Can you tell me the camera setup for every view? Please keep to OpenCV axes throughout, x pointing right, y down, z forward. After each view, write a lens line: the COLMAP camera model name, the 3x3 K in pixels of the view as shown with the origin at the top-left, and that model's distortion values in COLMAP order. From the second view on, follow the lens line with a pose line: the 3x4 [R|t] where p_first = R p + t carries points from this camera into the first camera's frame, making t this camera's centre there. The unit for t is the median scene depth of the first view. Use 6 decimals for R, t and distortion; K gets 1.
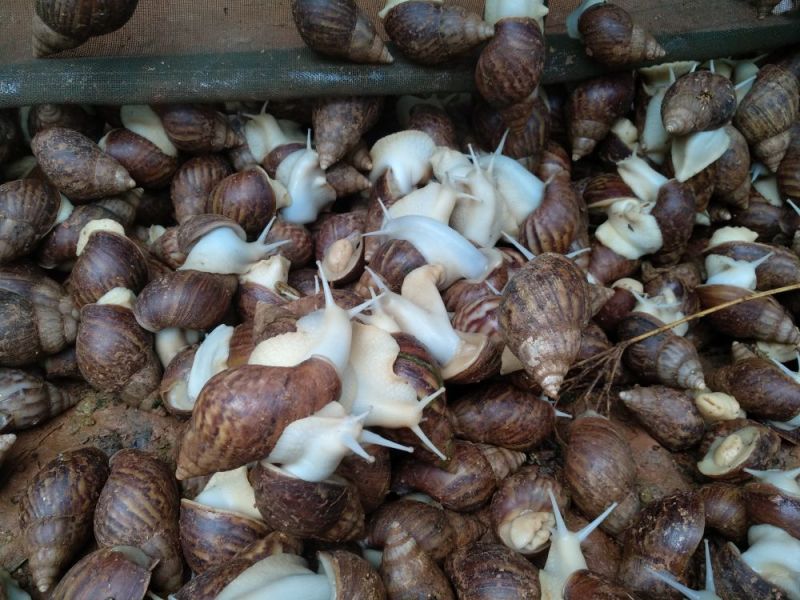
lens RADIAL K [[616.2, 0, 400.0], [0, 616.2, 300.0], [0, 0, 1]] dist [-0.095642, 0.088291]
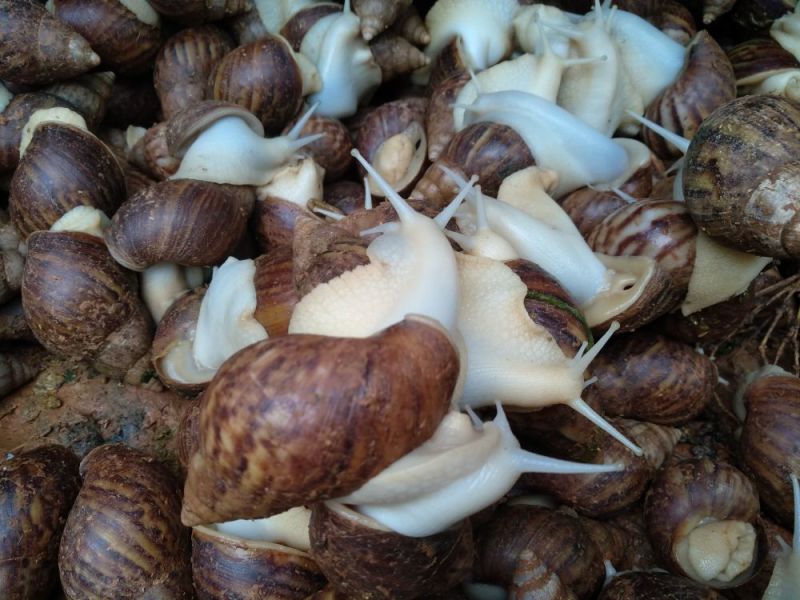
lens RADIAL K [[616.2, 0, 400.0], [0, 616.2, 300.0], [0, 0, 1]] dist [-0.095642, 0.088291]
pose [[0.999651, -0.026427, -0.000307, -0.112501], [0.026336, 0.995102, 0.095280, 0.028481], [-0.002212, -0.095255, 0.995450, 0.320646]]
